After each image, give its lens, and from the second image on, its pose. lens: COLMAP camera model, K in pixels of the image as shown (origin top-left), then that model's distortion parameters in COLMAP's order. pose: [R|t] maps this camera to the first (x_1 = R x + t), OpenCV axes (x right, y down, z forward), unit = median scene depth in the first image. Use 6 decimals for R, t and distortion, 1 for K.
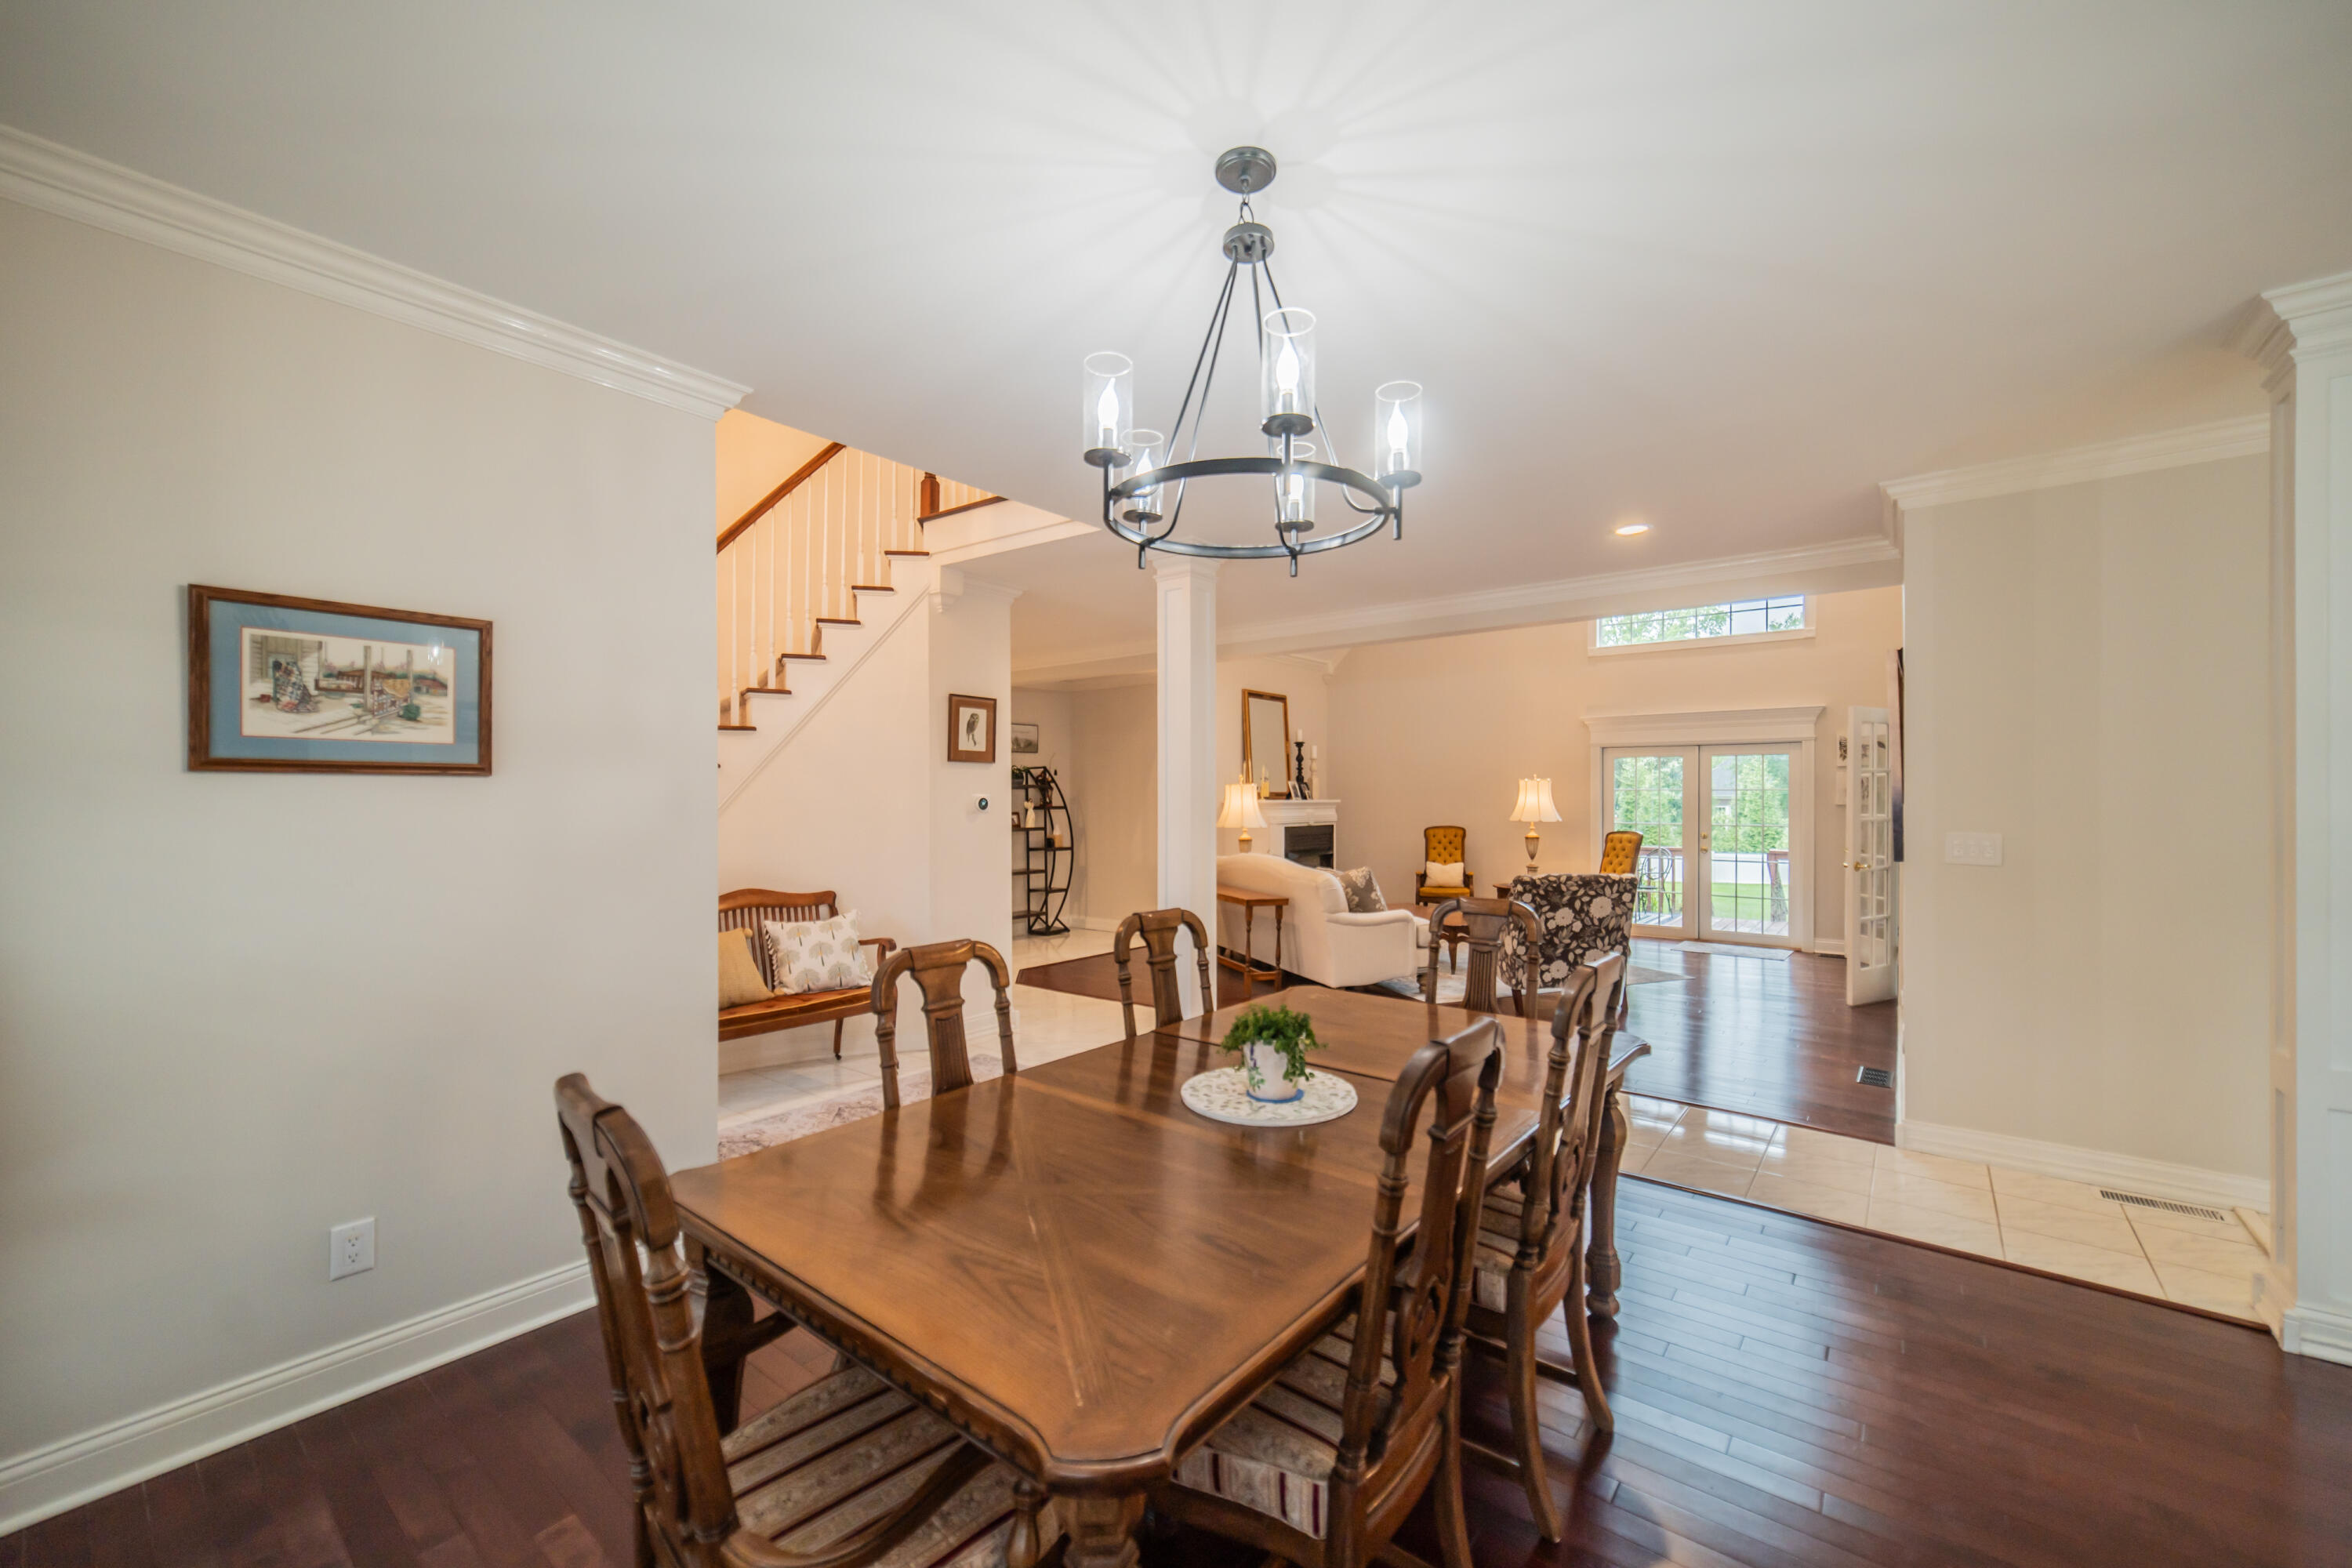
lens RADIAL K [[914.4, 0, 1194.0], [0, 914.4, 816.5], [0, 0, 1]] dist [-0.001139, 0.001708]
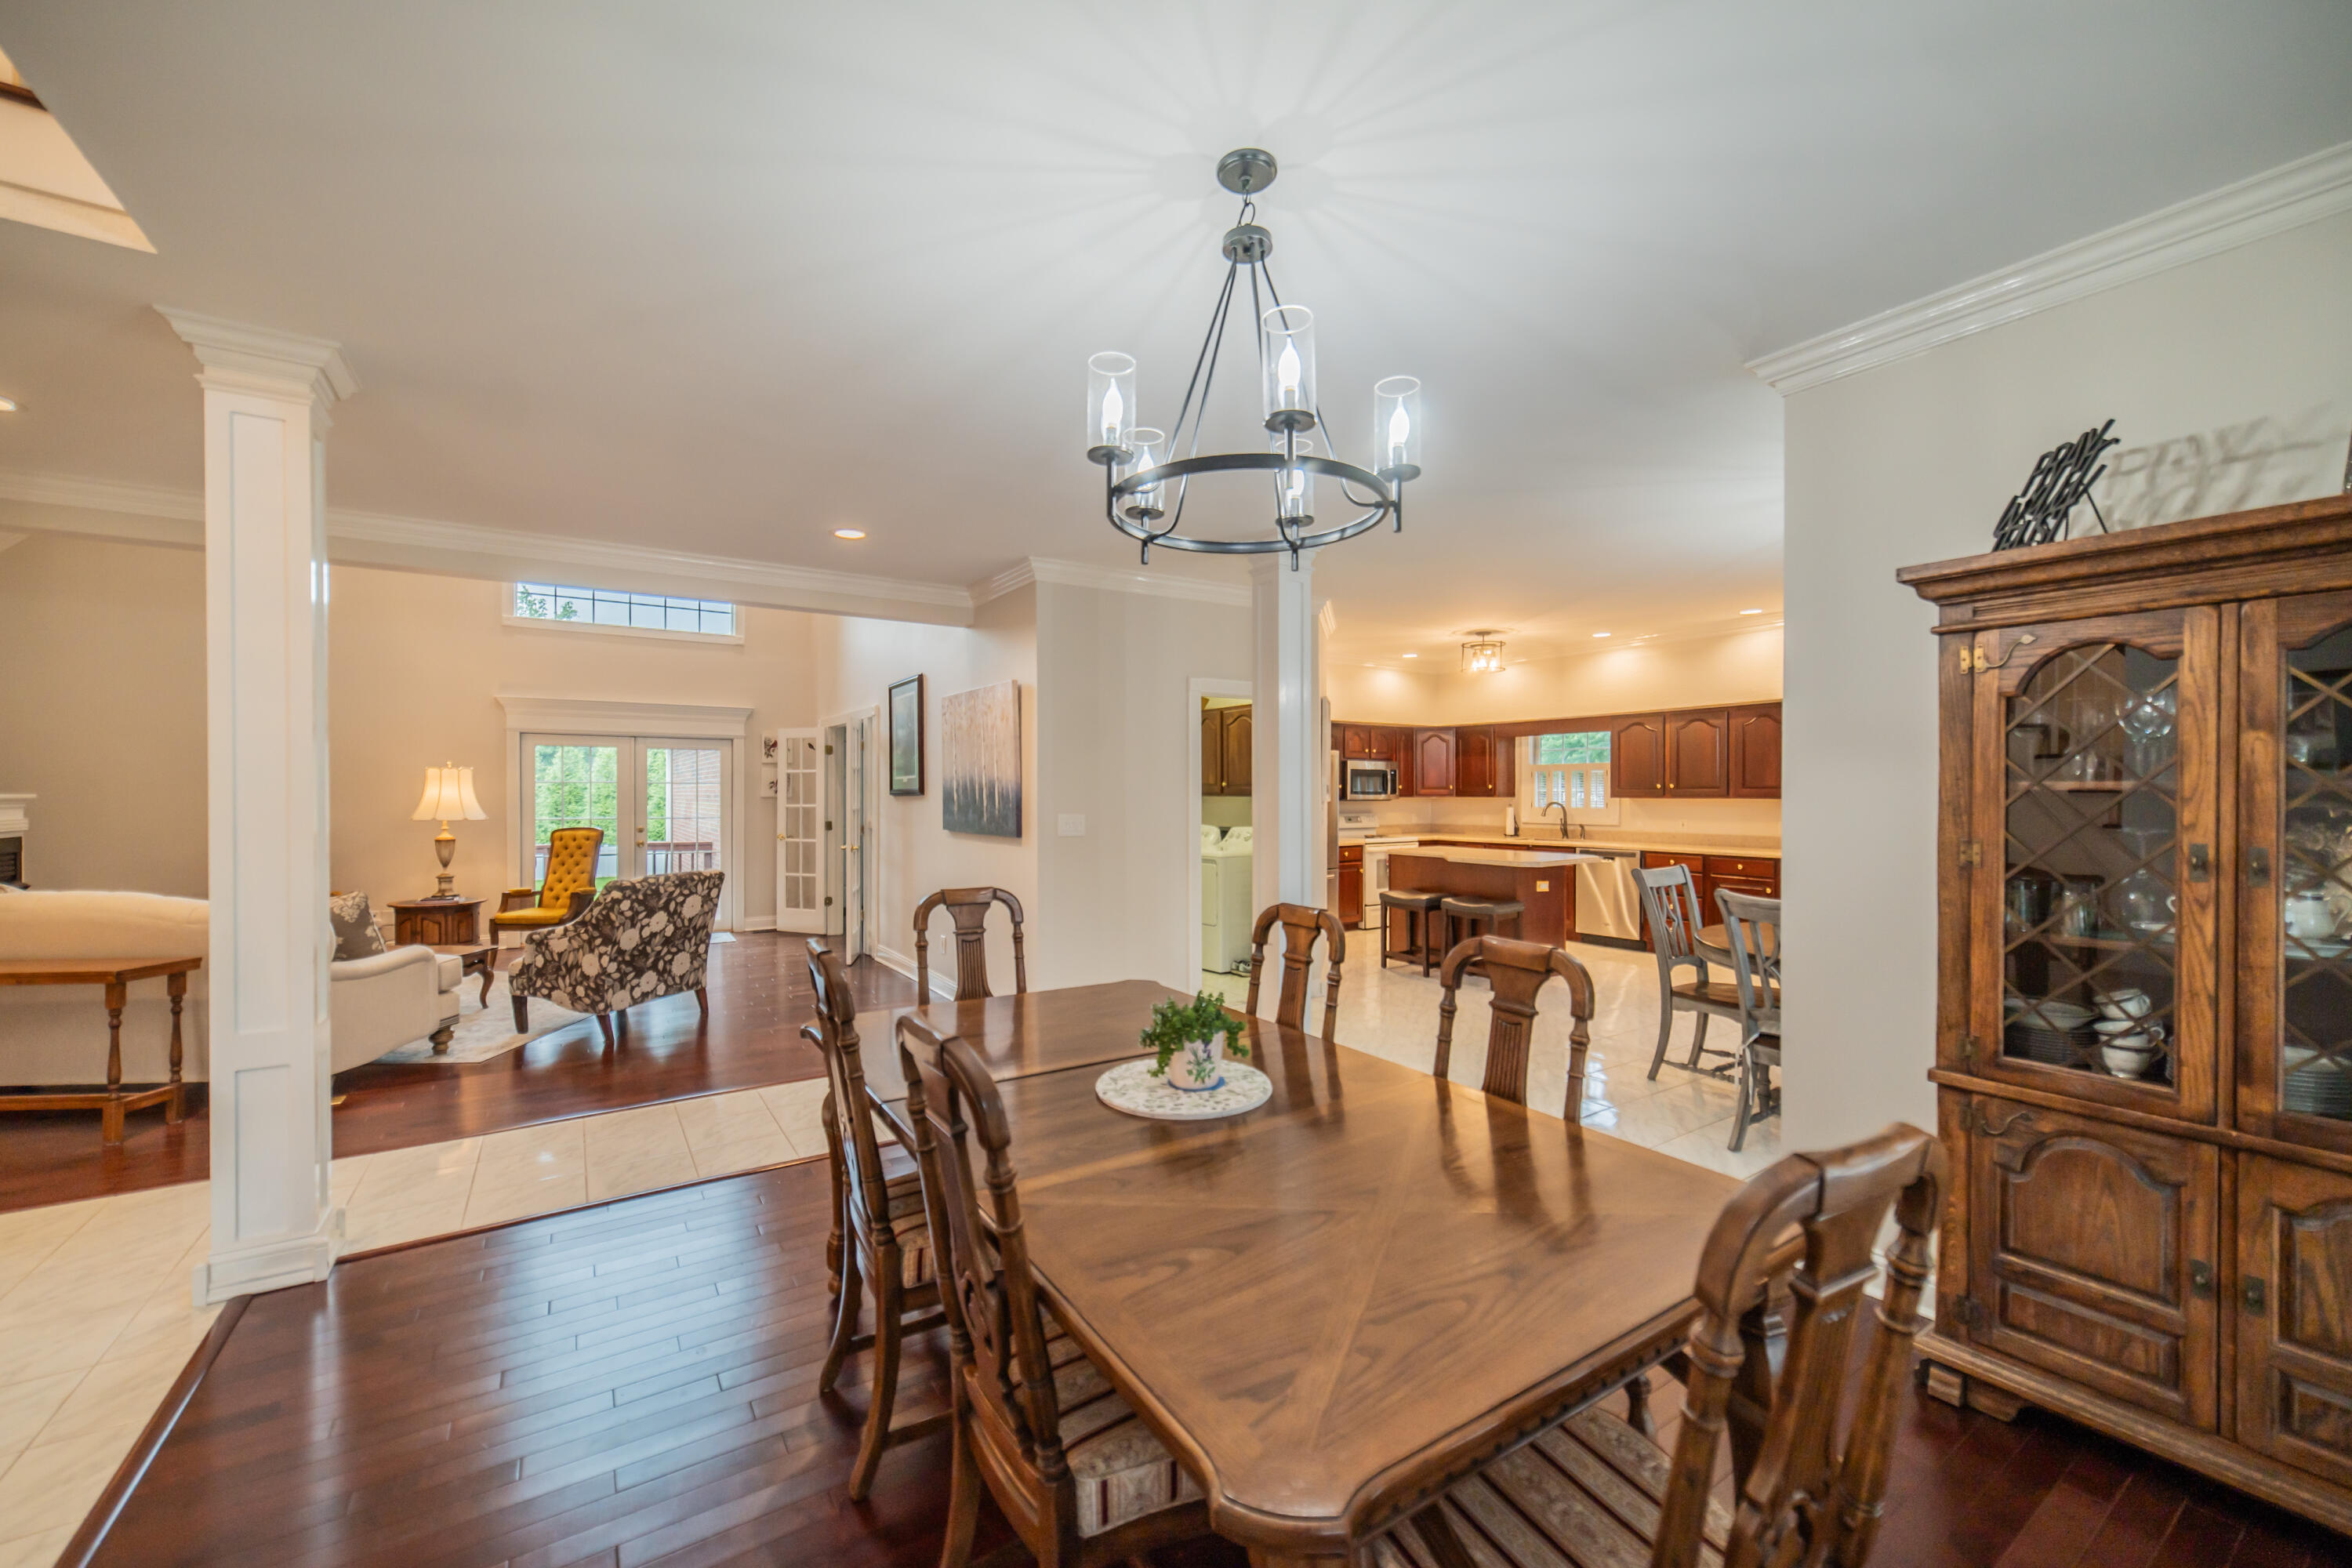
lens RADIAL K [[914.4, 0, 1161.2], [0, 914.4, 798.1], [0, 0, 1]] dist [-0.001139, 0.001708]
pose [[0.318646, -0.007303, 0.947846, -0.292320], [0.019135, 0.999816, 0.001270, -0.004363], [-0.947681, 0.017732, 0.318727, 0.235109]]
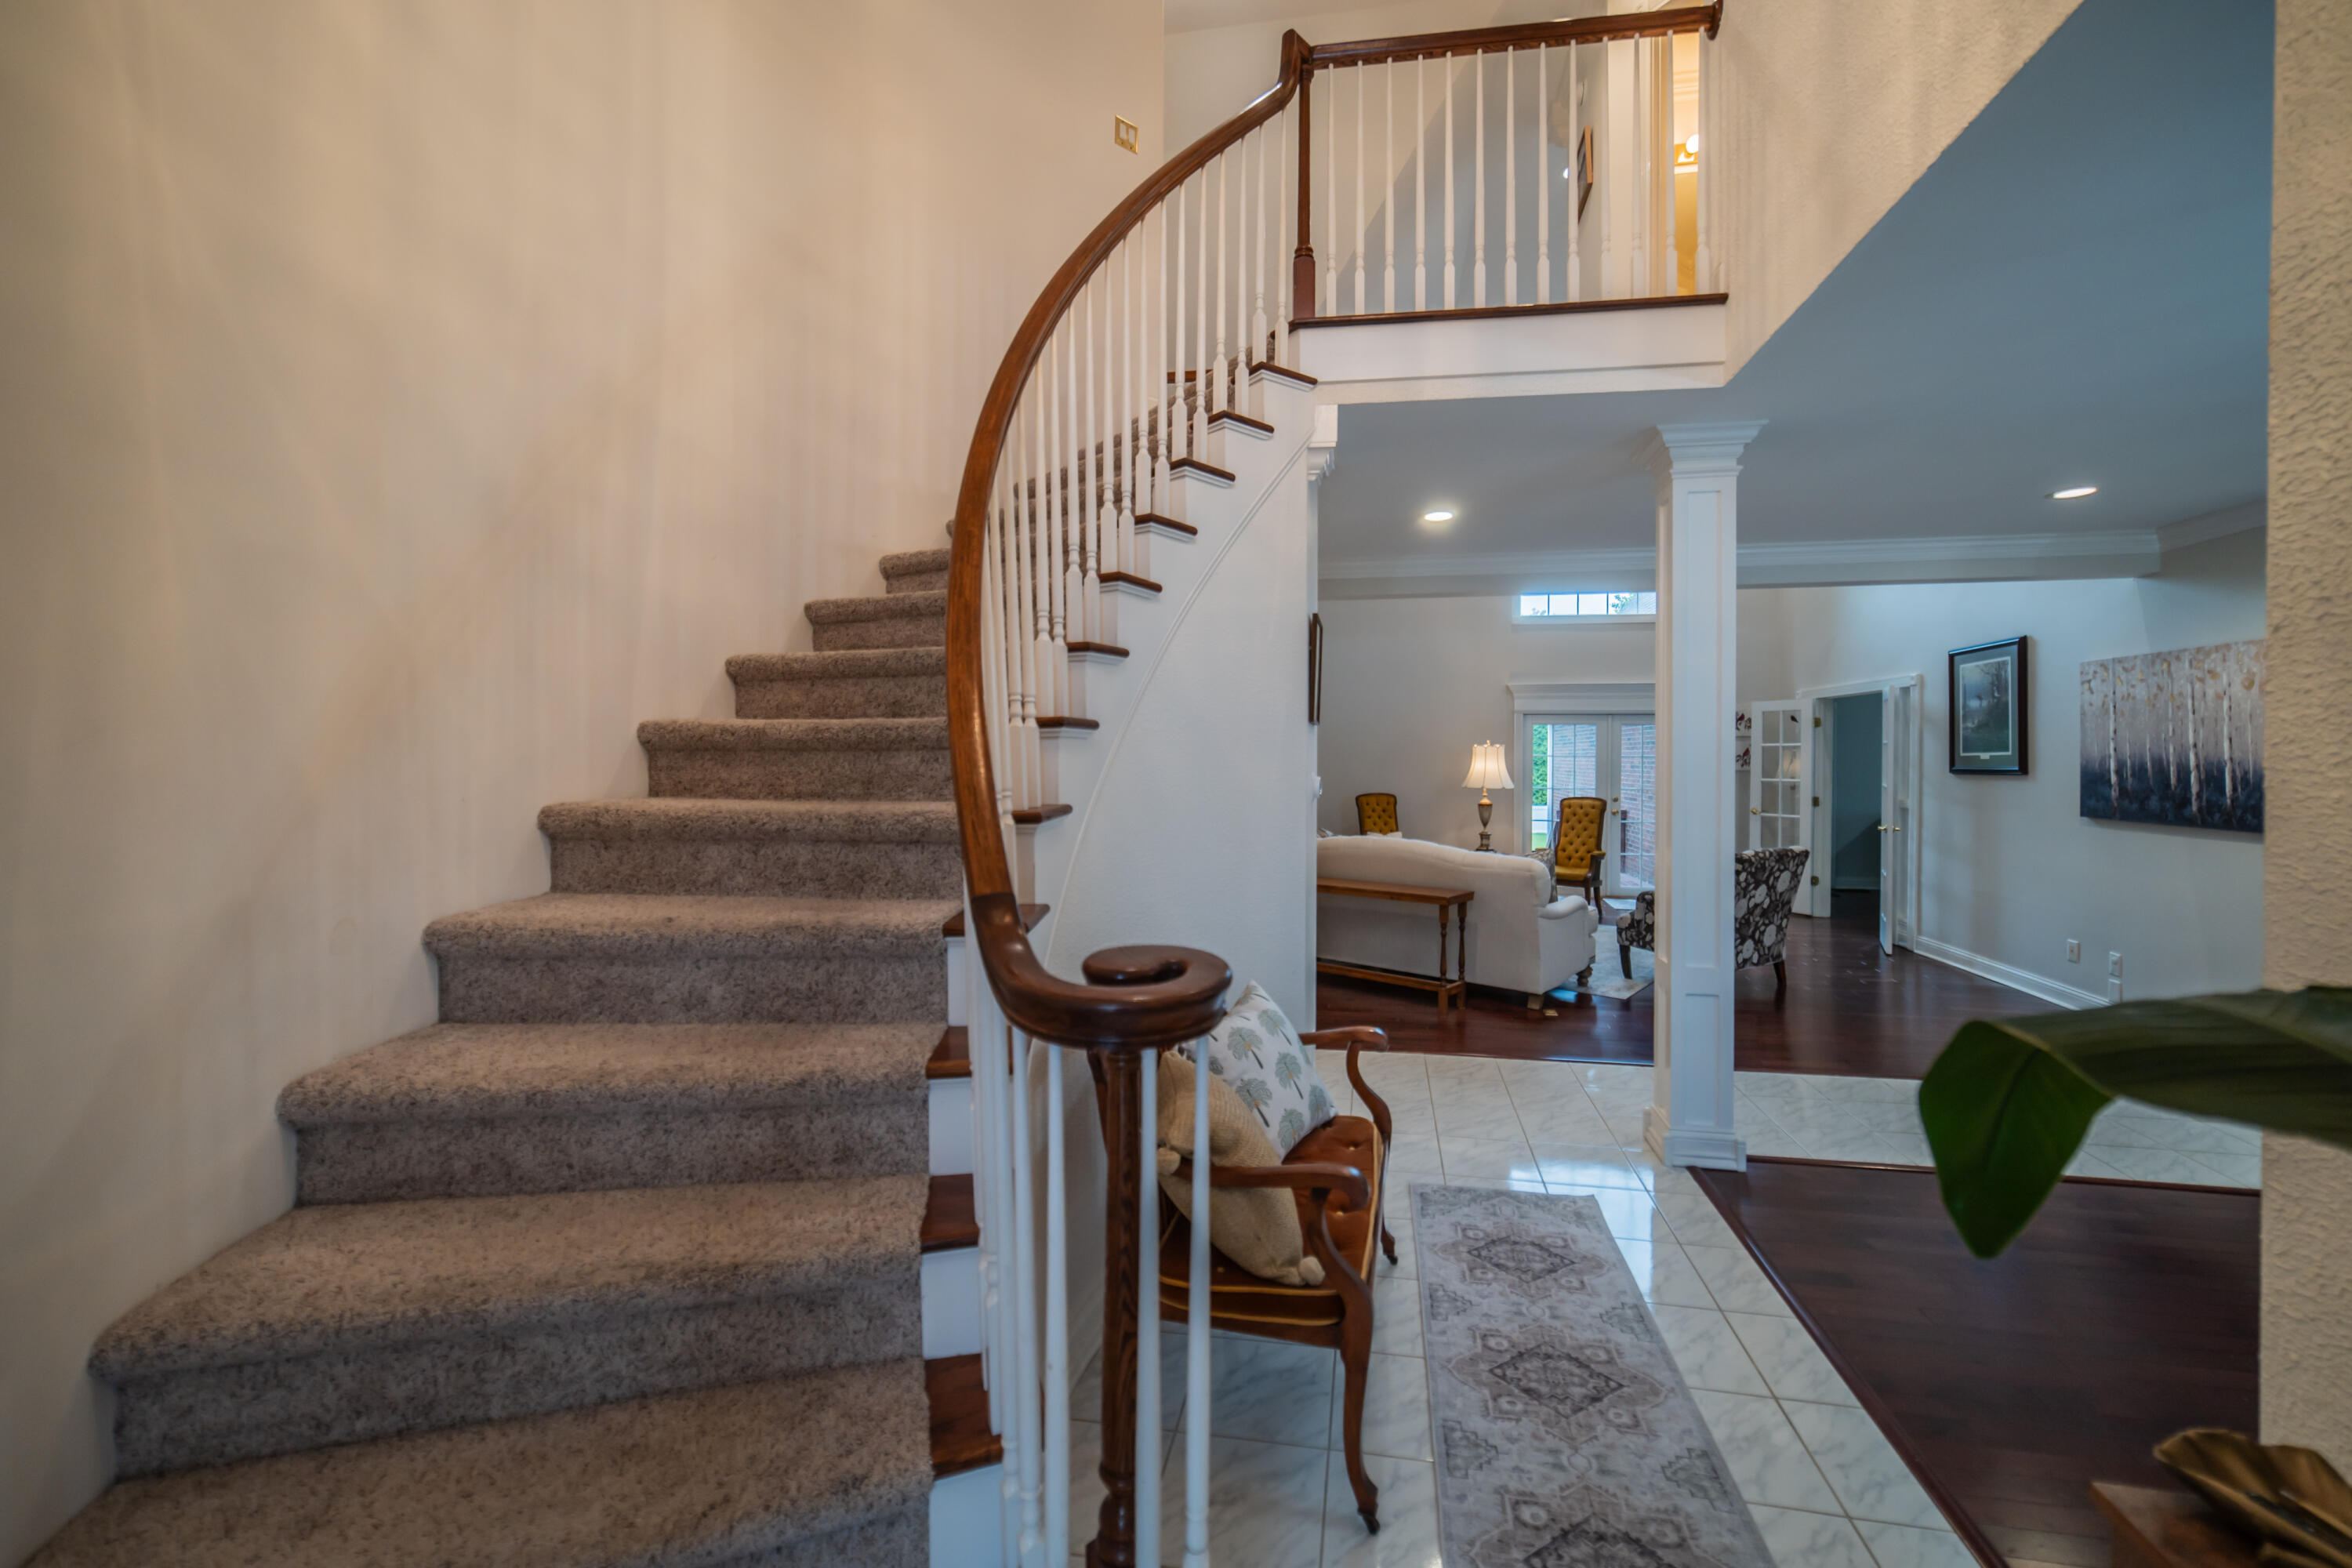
lens RADIAL K [[914.4, 0, 1220.0], [0, 914.4, 762.1], [0, 0, 1]] dist [-0.001139, 0.001708]
pose [[0.877168, -0.002858, 0.480175, -0.545988], [0.008627, 0.999915, -0.009808, -0.023869], [-0.480106, 0.012746, 0.877118, 0.426380]]
